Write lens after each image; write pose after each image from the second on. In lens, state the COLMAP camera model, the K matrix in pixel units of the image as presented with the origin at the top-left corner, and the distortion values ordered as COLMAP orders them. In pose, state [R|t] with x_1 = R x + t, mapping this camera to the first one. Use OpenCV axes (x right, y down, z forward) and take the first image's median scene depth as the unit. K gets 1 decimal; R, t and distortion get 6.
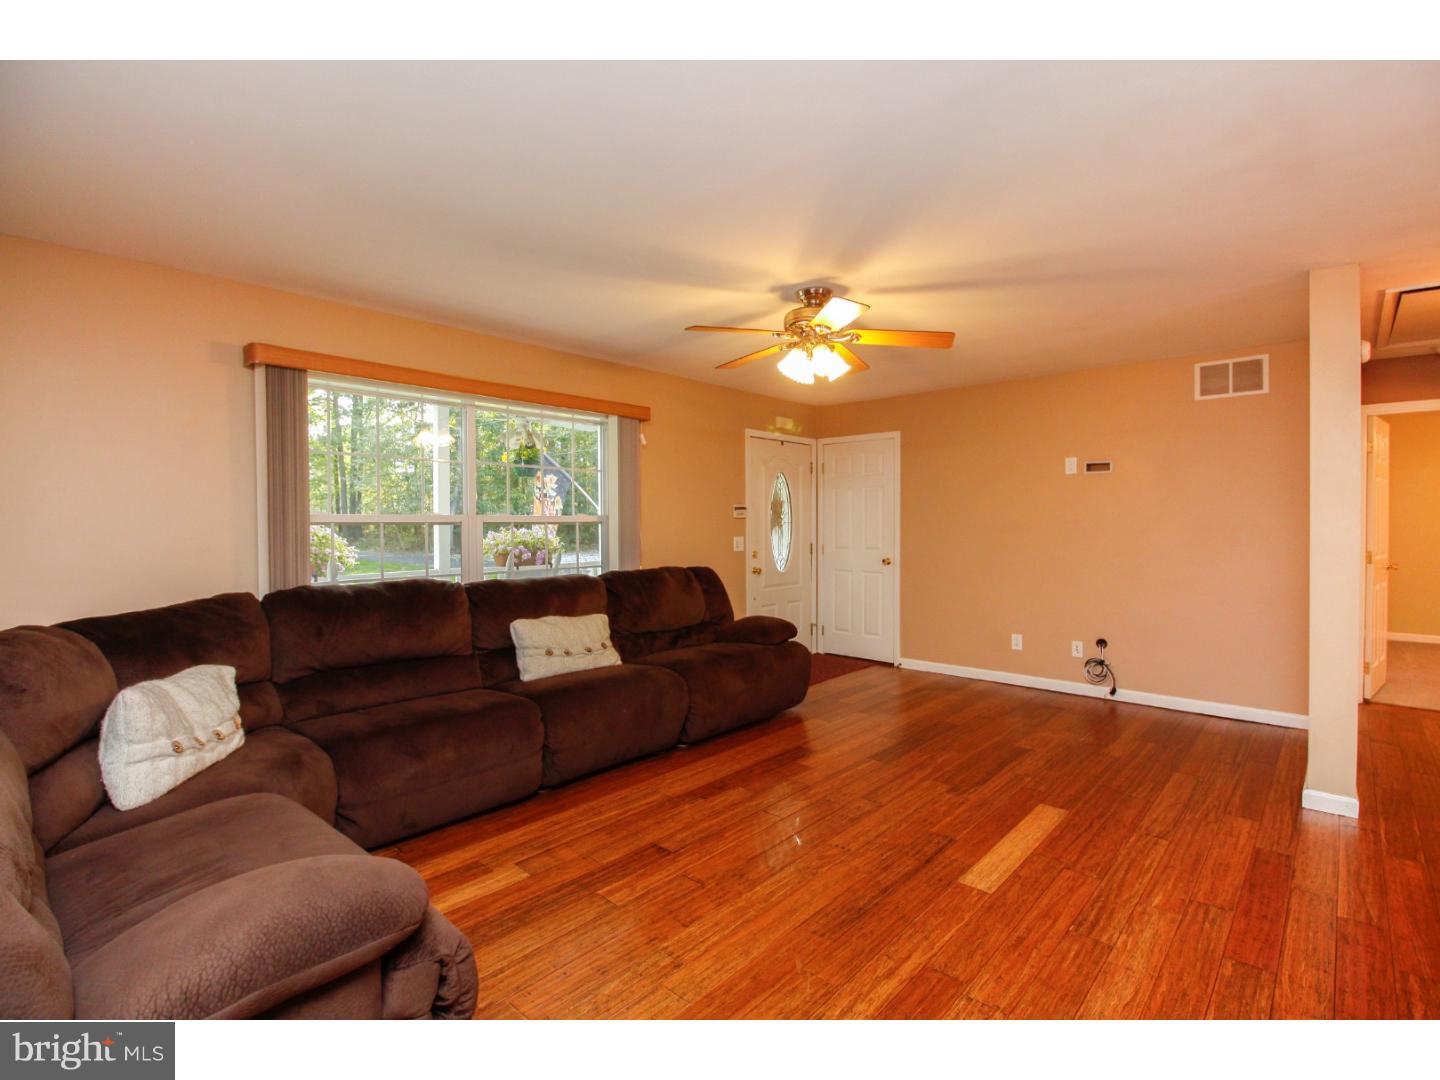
lens RADIAL K [[666.9, 0, 720.0], [0, 666.9, 540.0], [0, 0, 1]] dist [-0.023327, -0.000936]
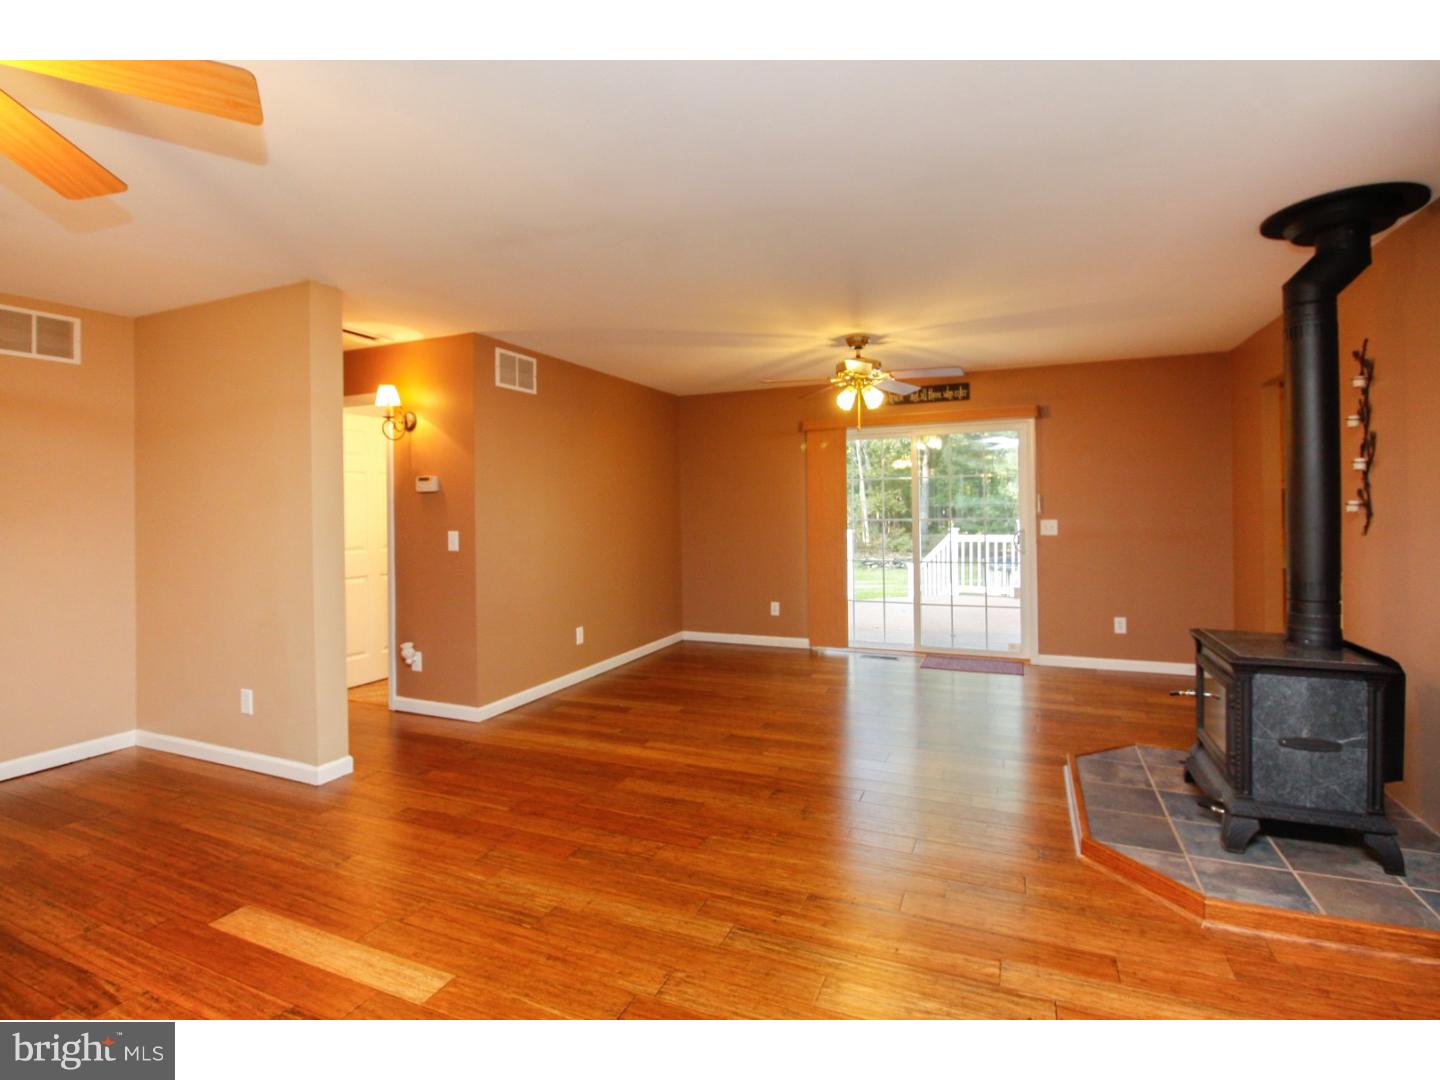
lens RADIAL K [[687.4, 0, 727.6], [0, 687.4, 508.0], [0, 0, 1]] dist [-0.000013, -0.013783]
pose [[-0.337372, 0.008734, 0.941331, -0.390036], [0.036625, 0.999322, 0.003855, -0.019486], [-0.940659, 0.035776, -0.337463, 0.757343]]
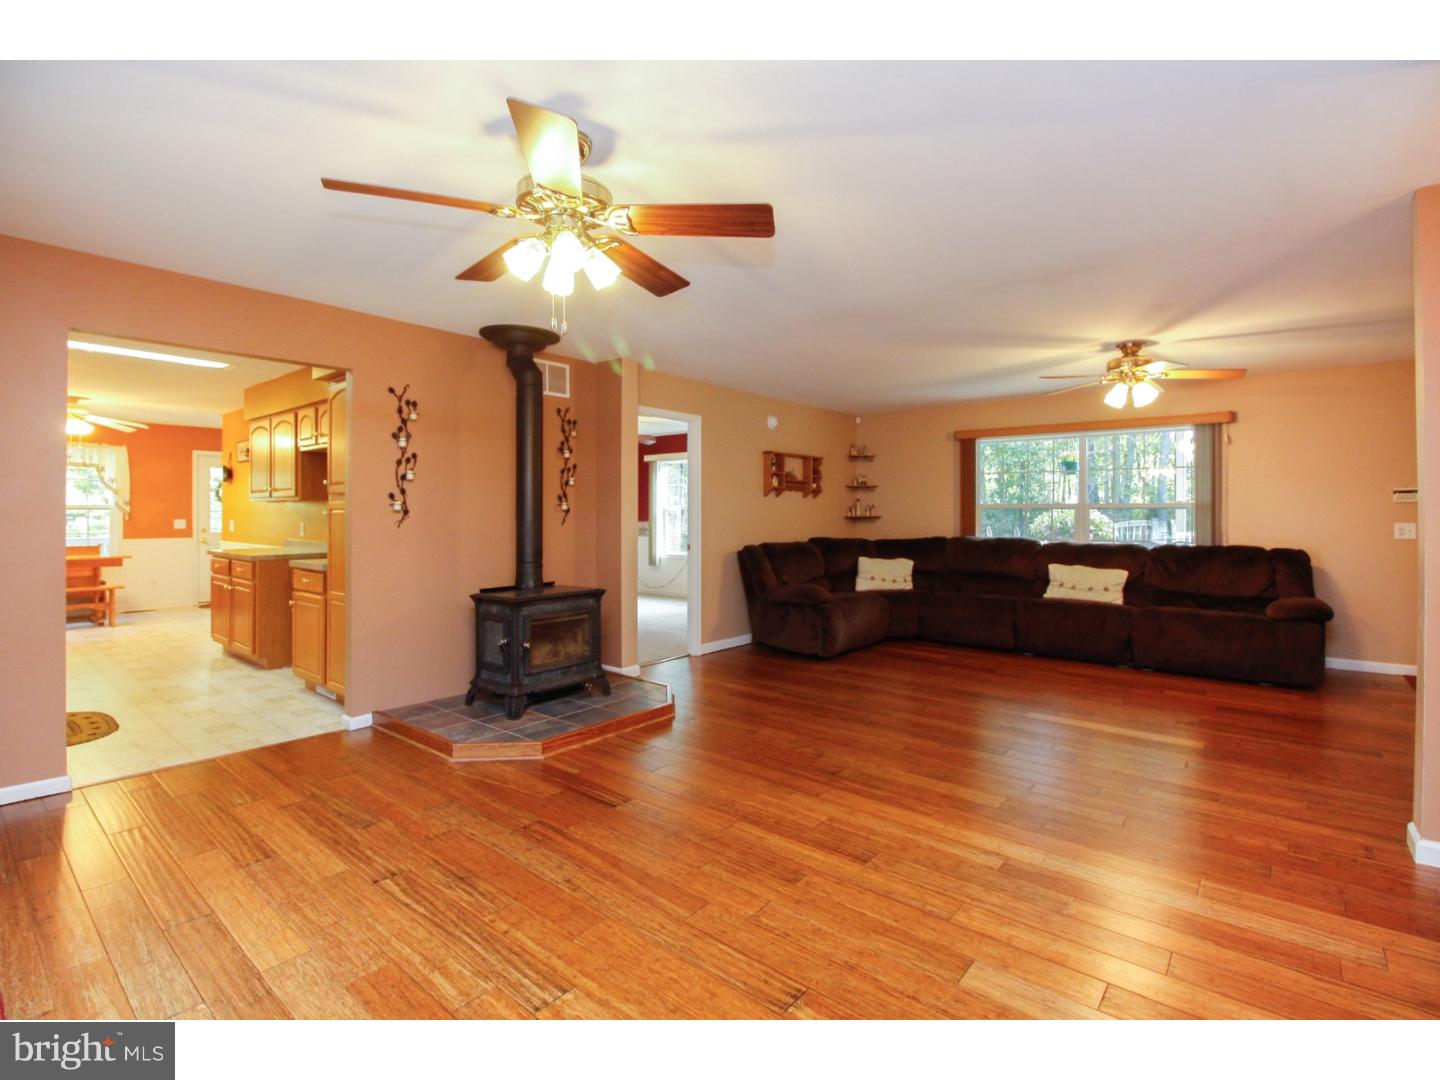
lens RADIAL K [[687.4, 0, 727.6], [0, 687.4, 508.0], [0, 0, 1]] dist [-0.000013, -0.013783]
pose [[0.056629, -0.003321, -0.998390, 1.753276], [-0.028453, 0.999583, -0.004939, 0.010744], [0.997990, 0.028687, 0.056510, 0.073441]]
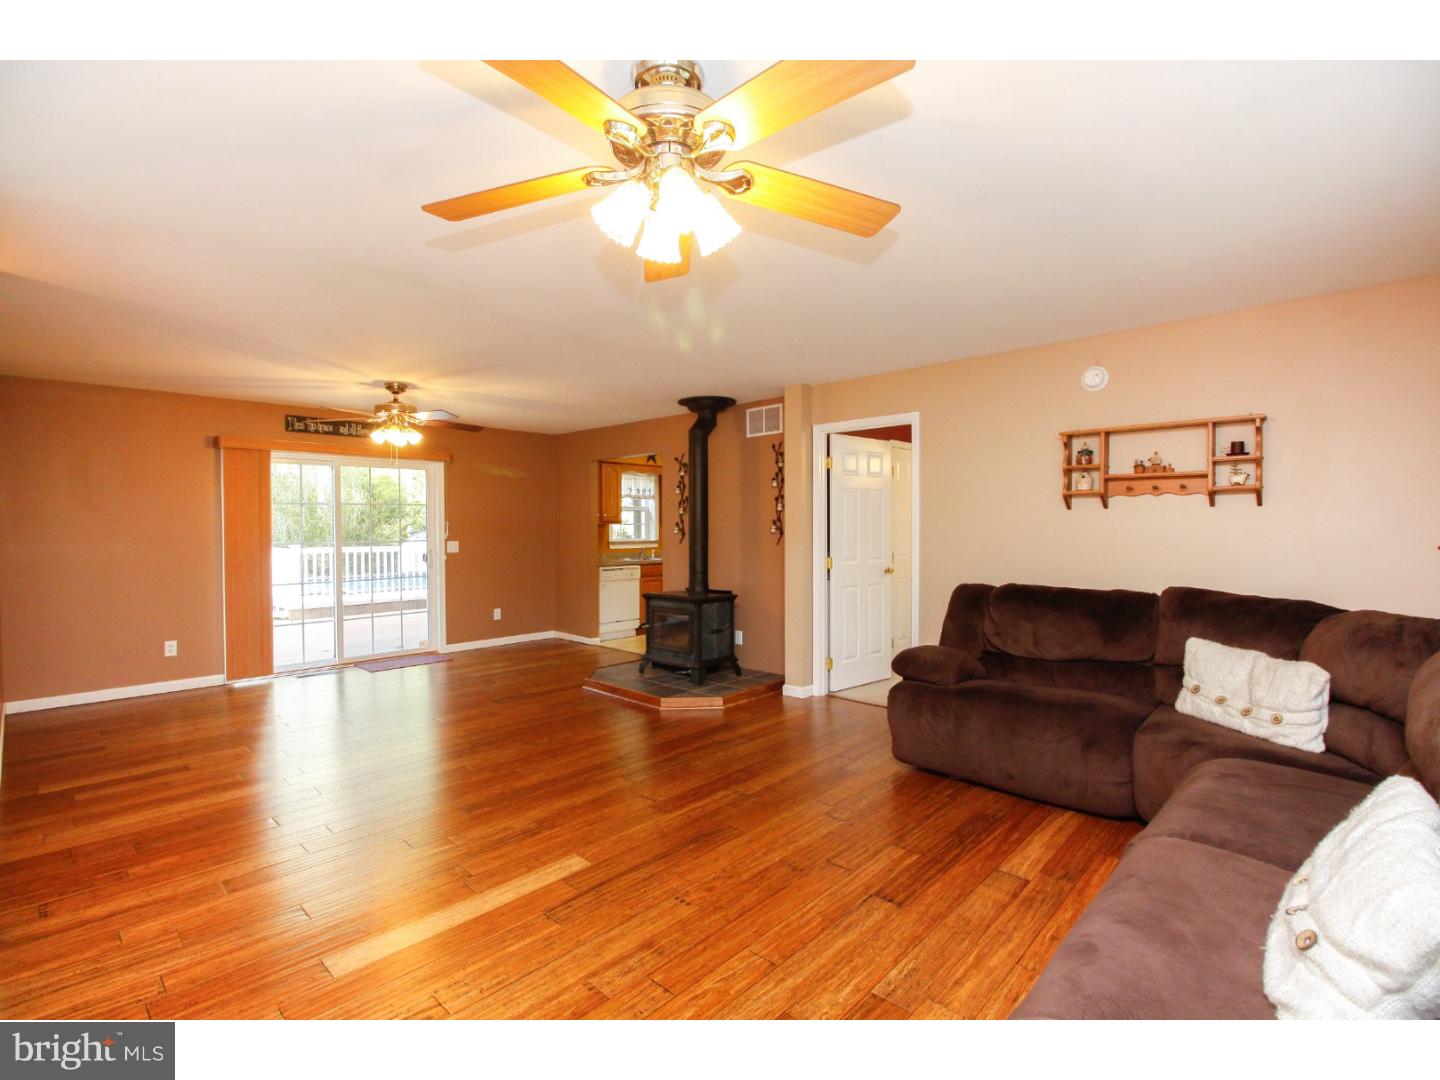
lens RADIAL K [[666.9, 0, 720.0], [0, 666.9, 540.0], [0, 0, 1]] dist [-0.023327, -0.000936]
pose [[-0.999896, 0.009239, 0.011081, 0.111425], [0.009715, 0.998998, 0.043687, -0.046659], [-0.010666, 0.043790, -0.998984, 1.697890]]
